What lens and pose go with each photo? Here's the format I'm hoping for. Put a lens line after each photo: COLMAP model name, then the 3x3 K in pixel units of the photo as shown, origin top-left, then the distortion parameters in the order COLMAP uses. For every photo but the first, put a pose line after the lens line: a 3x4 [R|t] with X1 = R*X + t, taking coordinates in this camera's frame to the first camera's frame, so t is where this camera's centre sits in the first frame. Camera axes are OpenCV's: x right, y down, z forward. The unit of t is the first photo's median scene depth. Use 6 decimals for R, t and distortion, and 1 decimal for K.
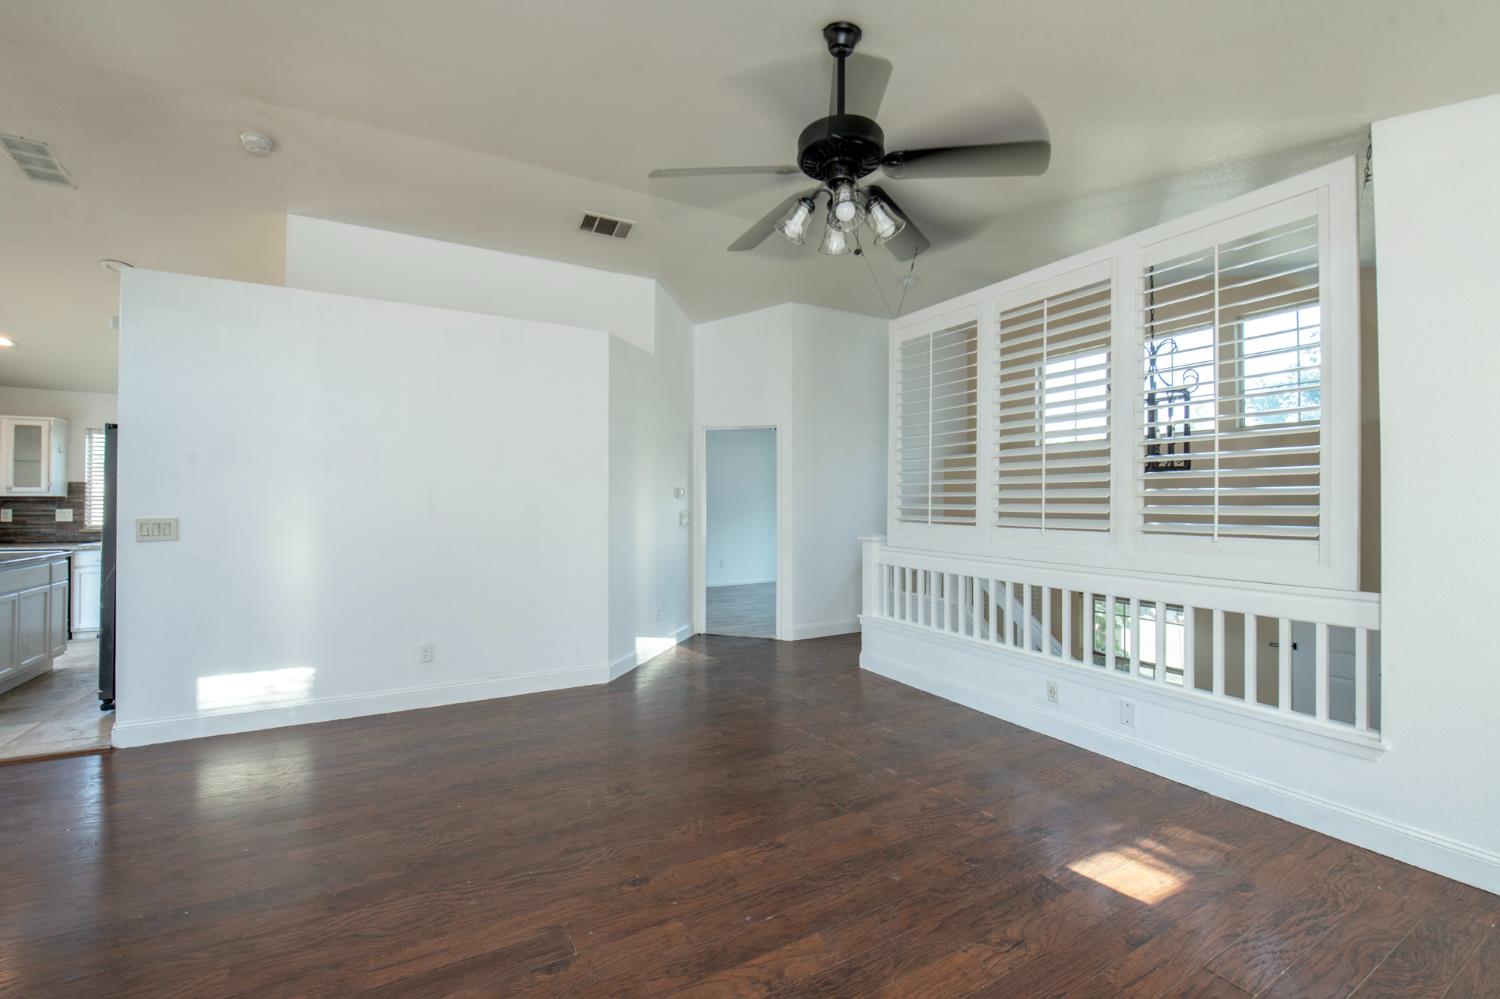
lens RADIAL K [[612.3, 0, 750.0], [0, 612.3, 499.5], [0, 0, 1]] dist [-0.009876, -0.000305]
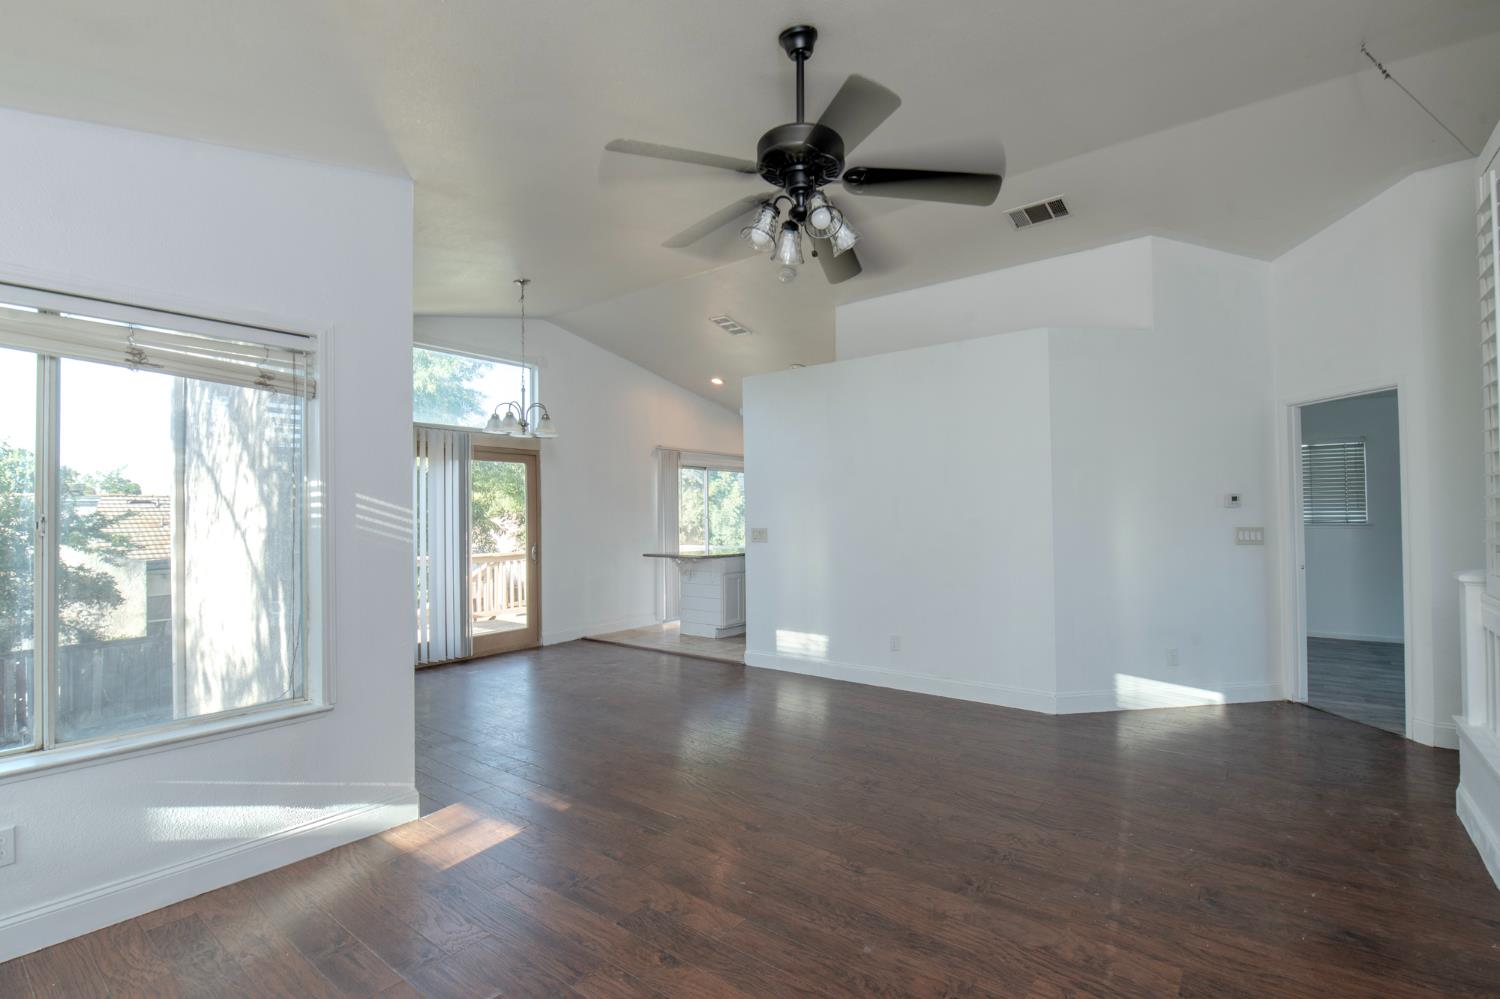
lens RADIAL K [[669.4, 0, 816.6], [0, 669.4, 524.1], [0, 0, 1]] dist [0.012797, 0.000274]
pose [[0.439791, 0.003038, -0.898095, 0.662992], [0.019340, 0.999730, 0.012852, -0.004079], [0.897892, -0.023021, 0.439614, 0.320959]]
